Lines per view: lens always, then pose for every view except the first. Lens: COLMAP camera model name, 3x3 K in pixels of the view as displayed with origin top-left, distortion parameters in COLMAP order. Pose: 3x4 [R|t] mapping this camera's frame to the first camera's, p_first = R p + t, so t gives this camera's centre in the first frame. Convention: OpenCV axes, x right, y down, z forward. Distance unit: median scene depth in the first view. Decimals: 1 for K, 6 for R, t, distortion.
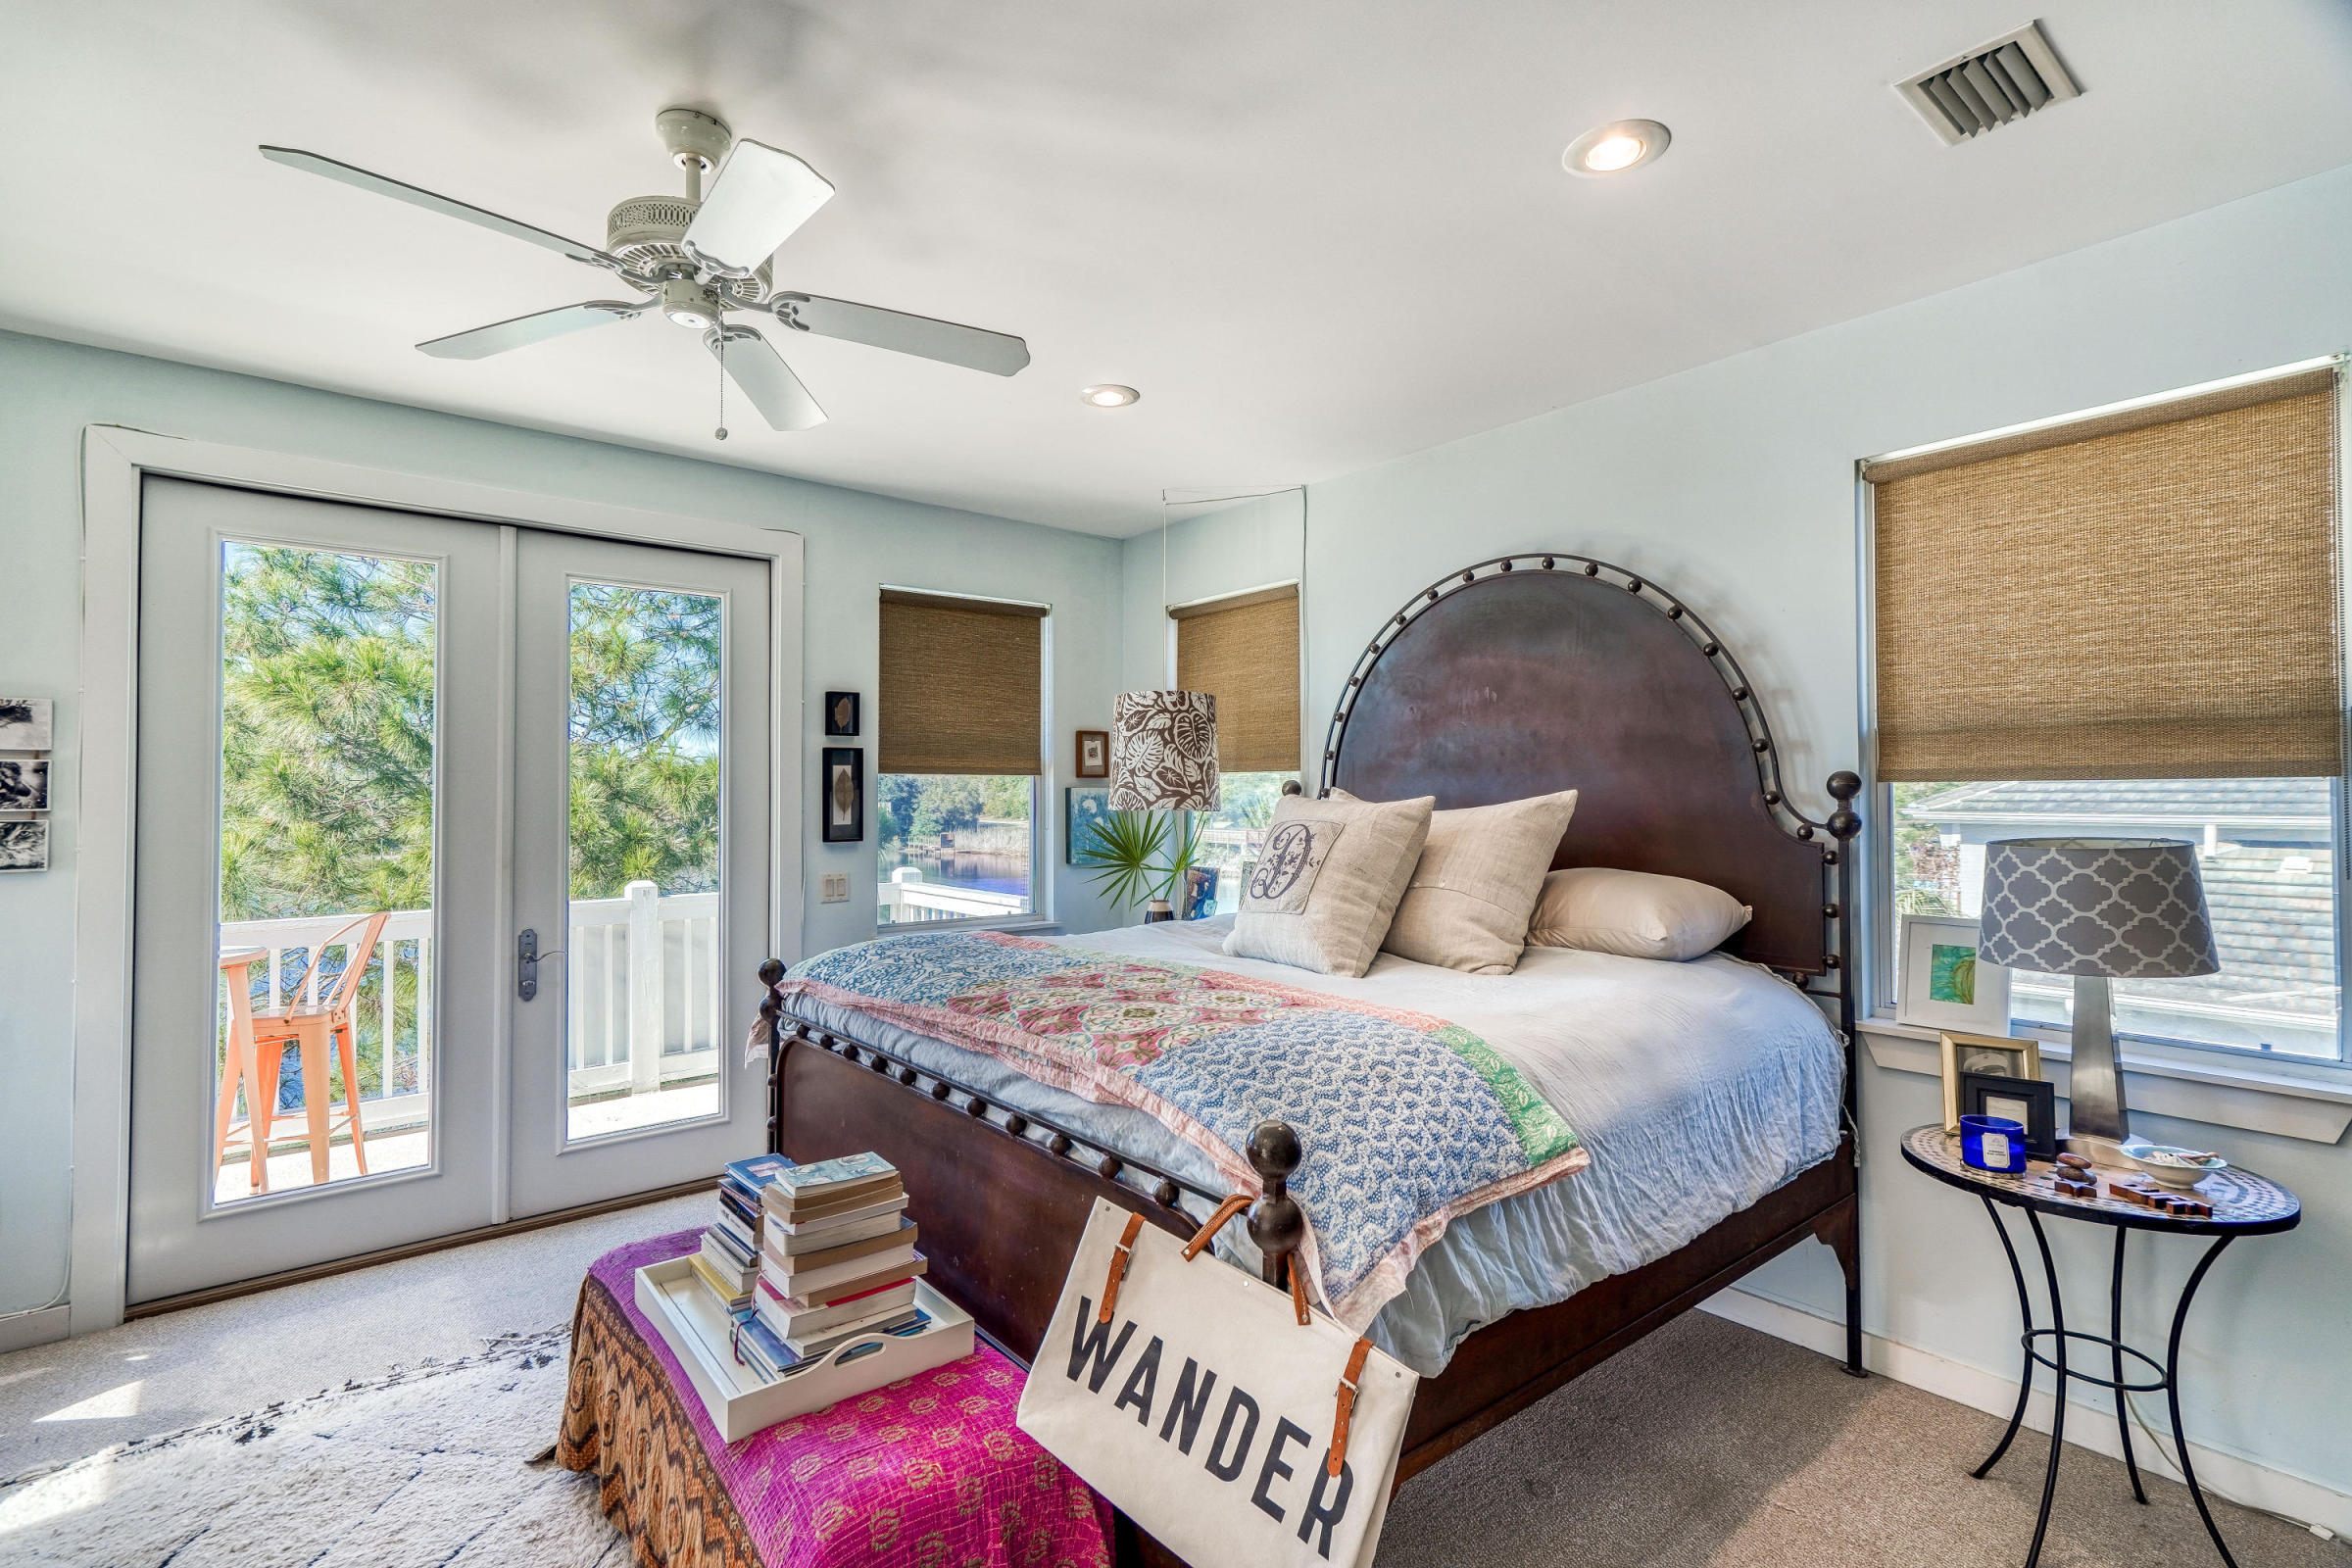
lens RADIAL K [[1093.1, 0, 1168.3], [0, 1093.1, 776.6], [0, 0, 1]] dist [-0.009694, 0.013695]
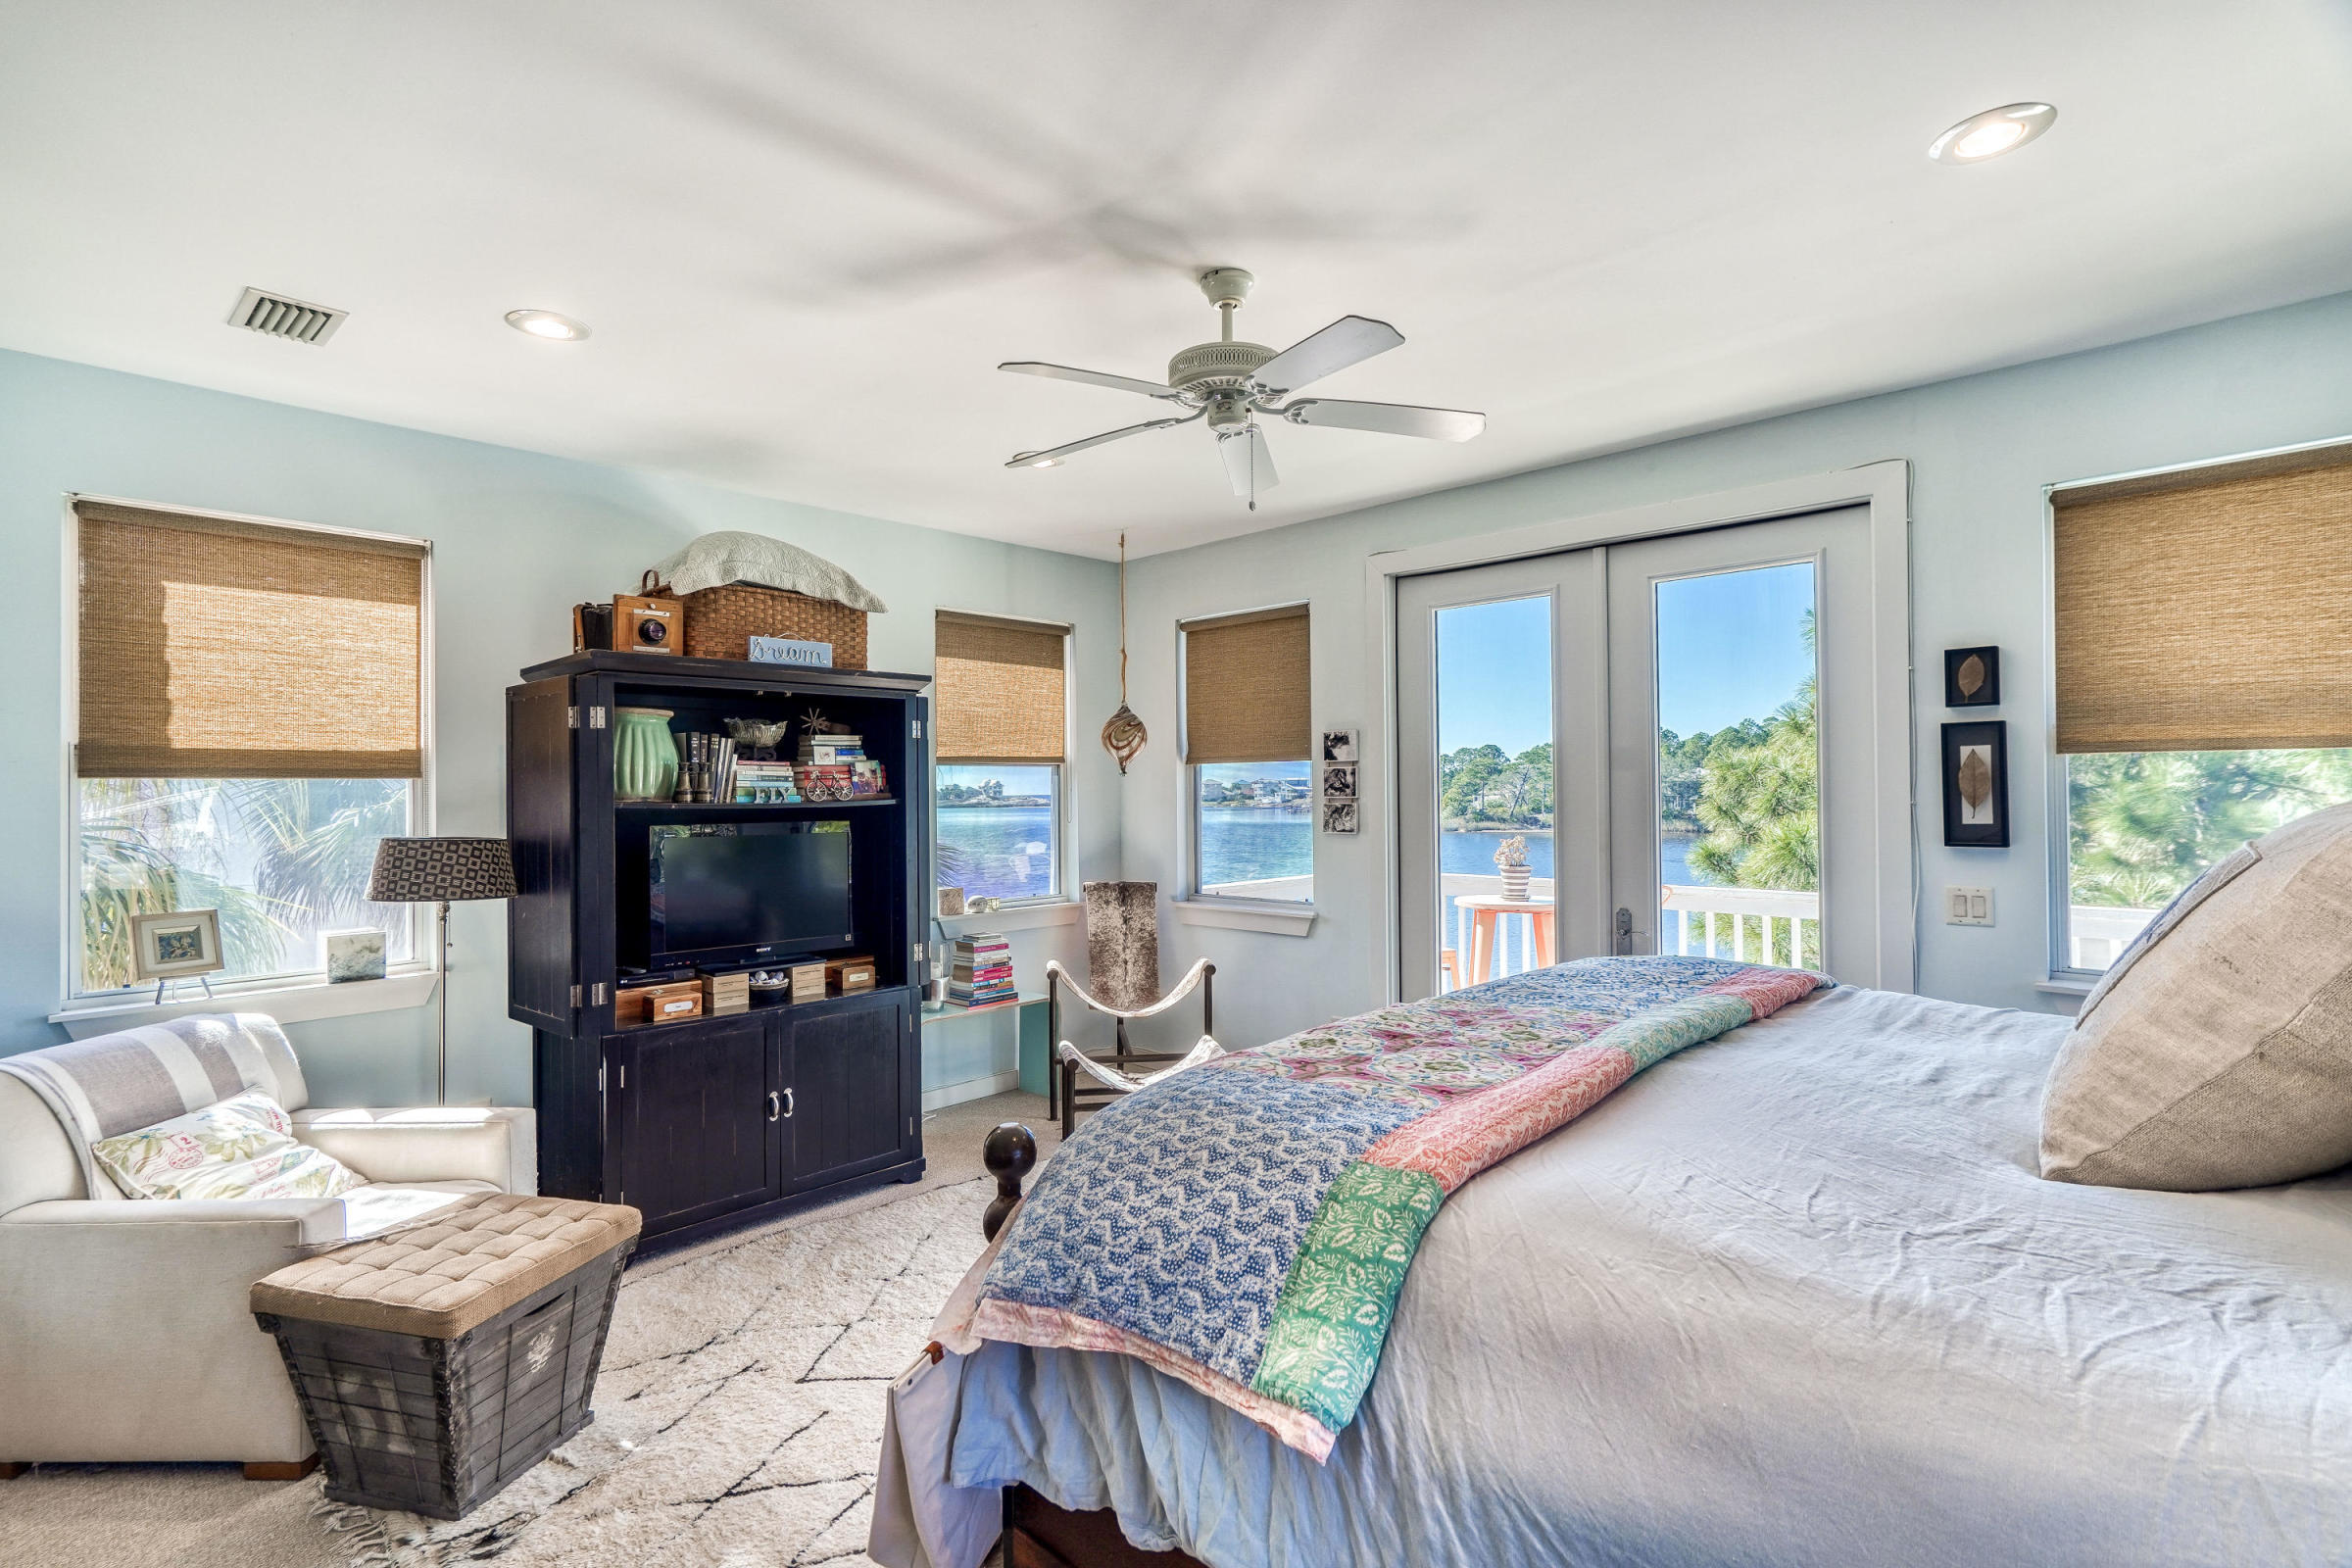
lens RADIAL K [[1093.1, 0, 1168.3], [0, 1093.1, 776.6], [0, 0, 1]] dist [-0.009694, 0.013695]
pose [[0.115683, -0.008639, -0.993249, 0.438717], [0.027706, 0.999601, -0.005467, 0.000198], [0.992900, -0.026886, 0.115876, 0.402168]]
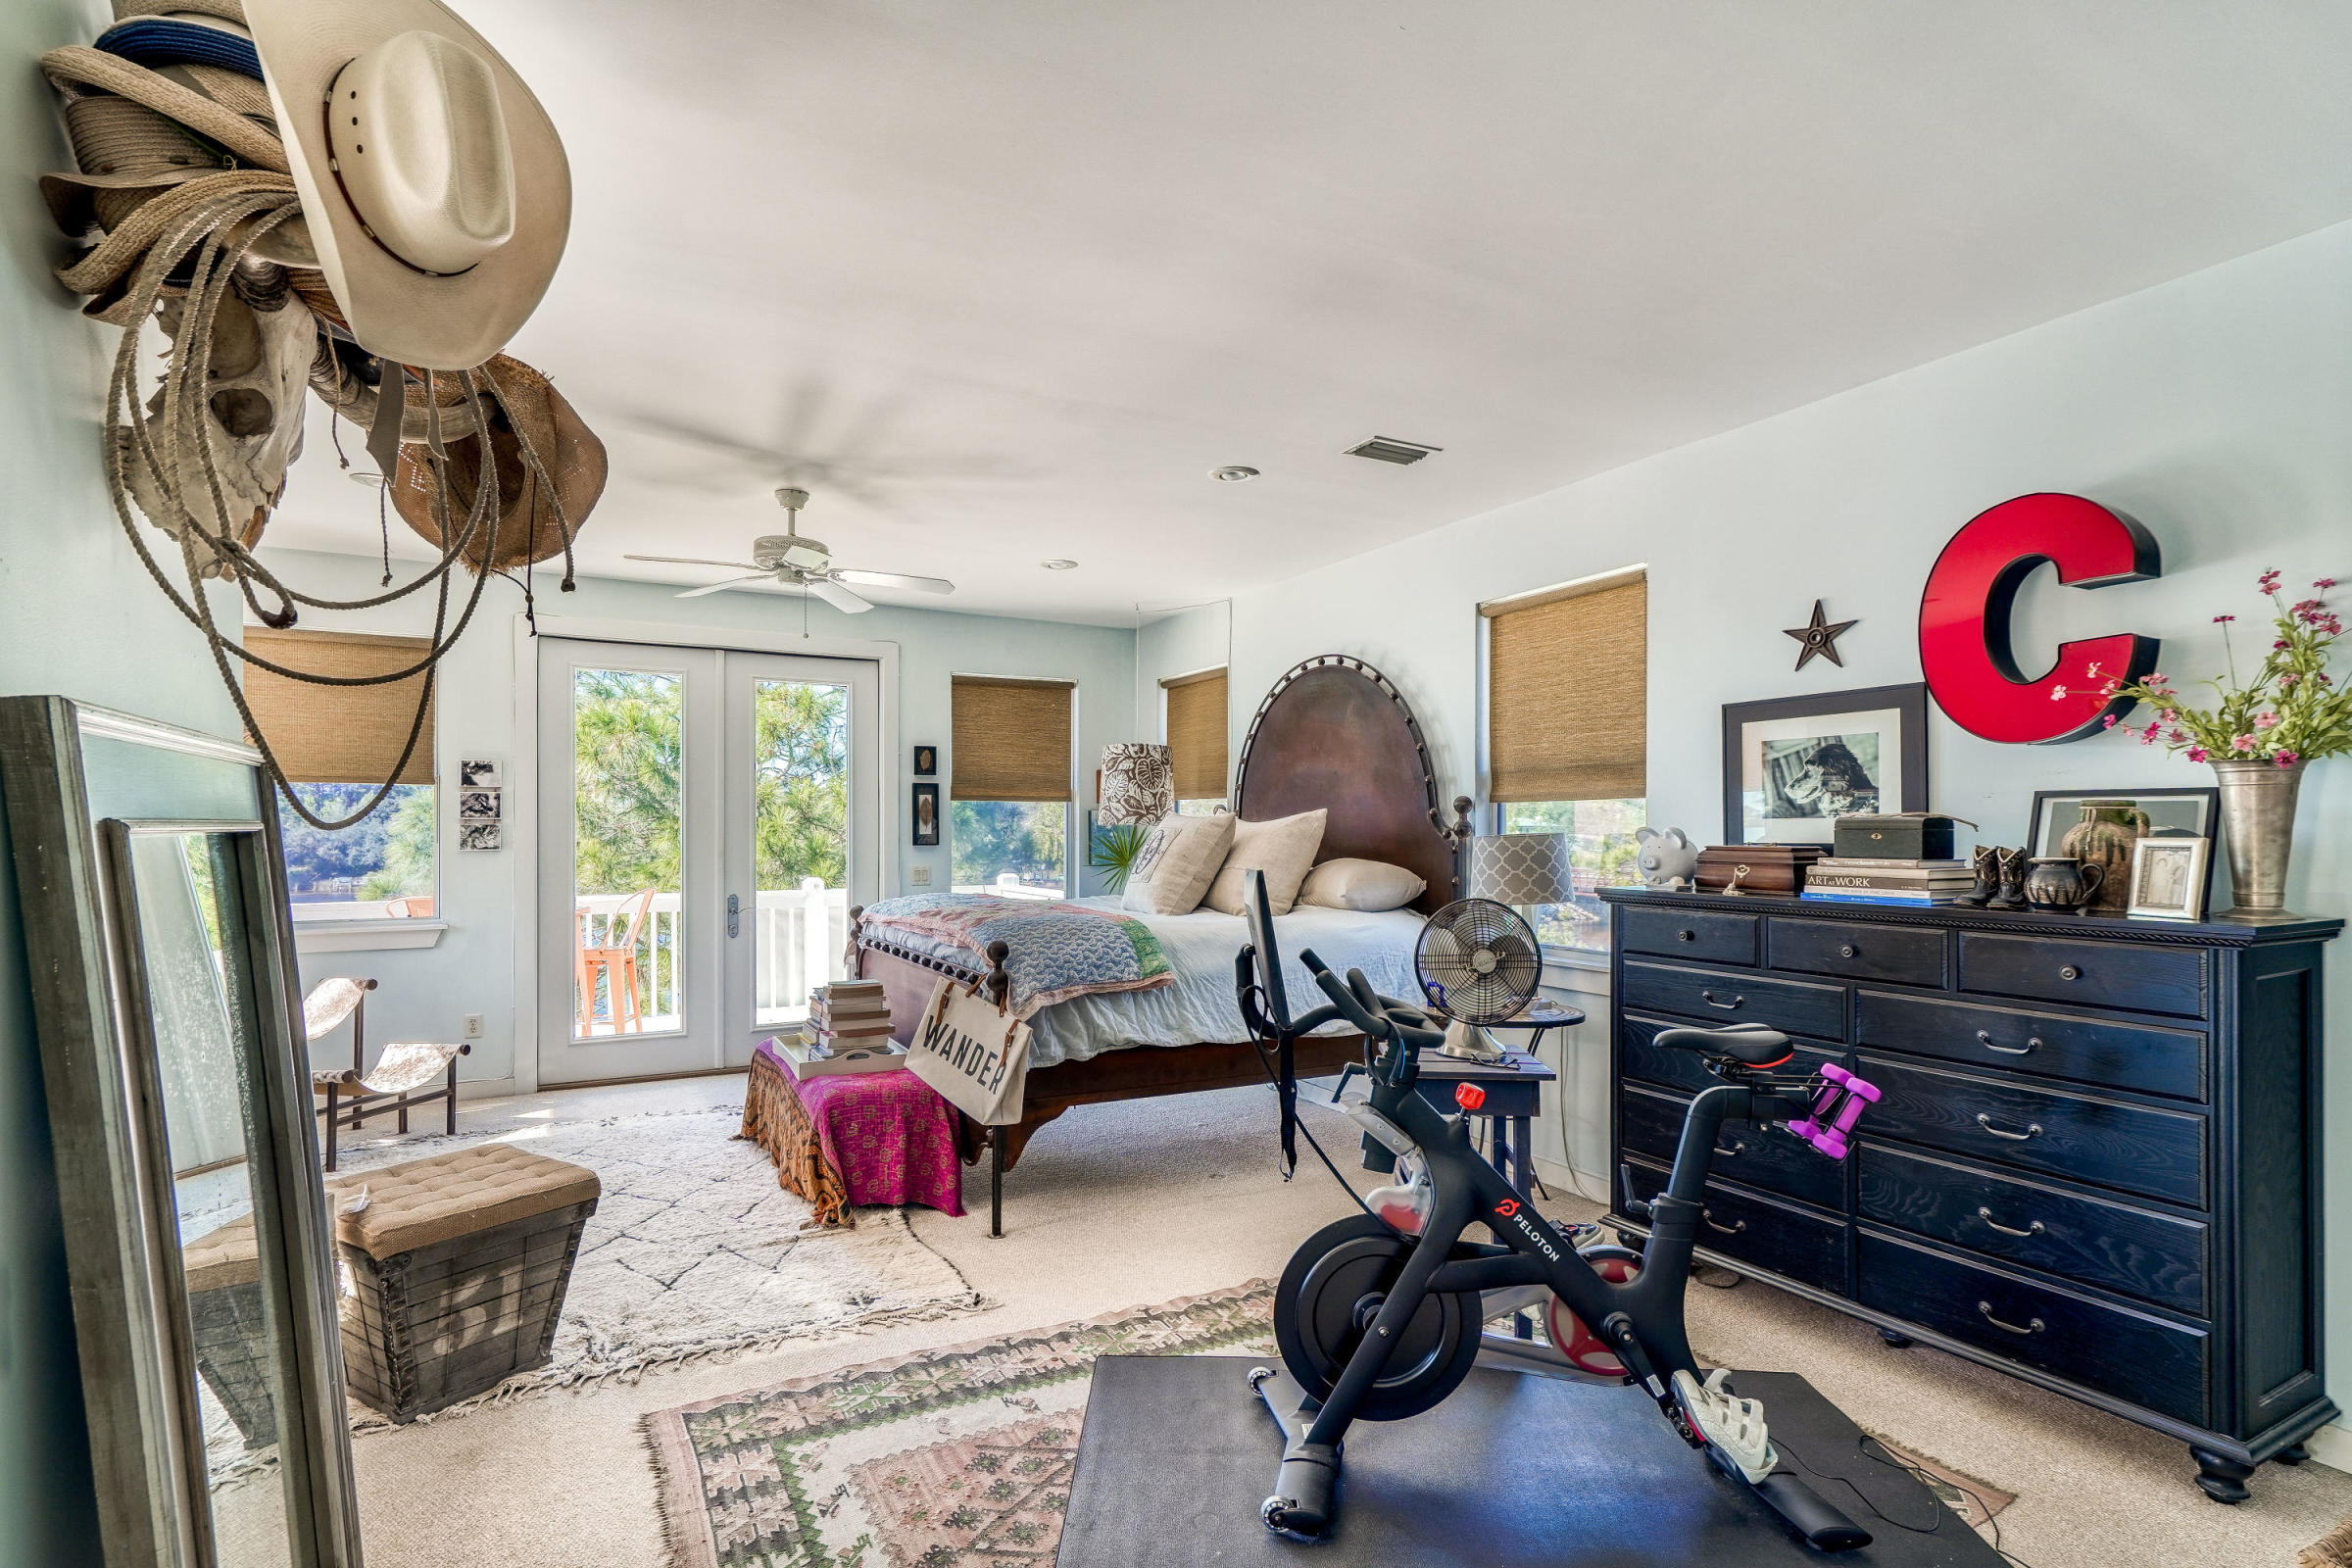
lens RADIAL K [[1149.7, 0, 1171.3], [0, 1149.7, 833.6], [0, 0, 1]] dist [0.000762, 0.000097]
pose [[0.983111, 0.003929, -0.182965, 0.365999], [0.000172, 0.999749, 0.022394, 0.008666], [0.183008, -0.022047, 0.982864, -0.559751]]
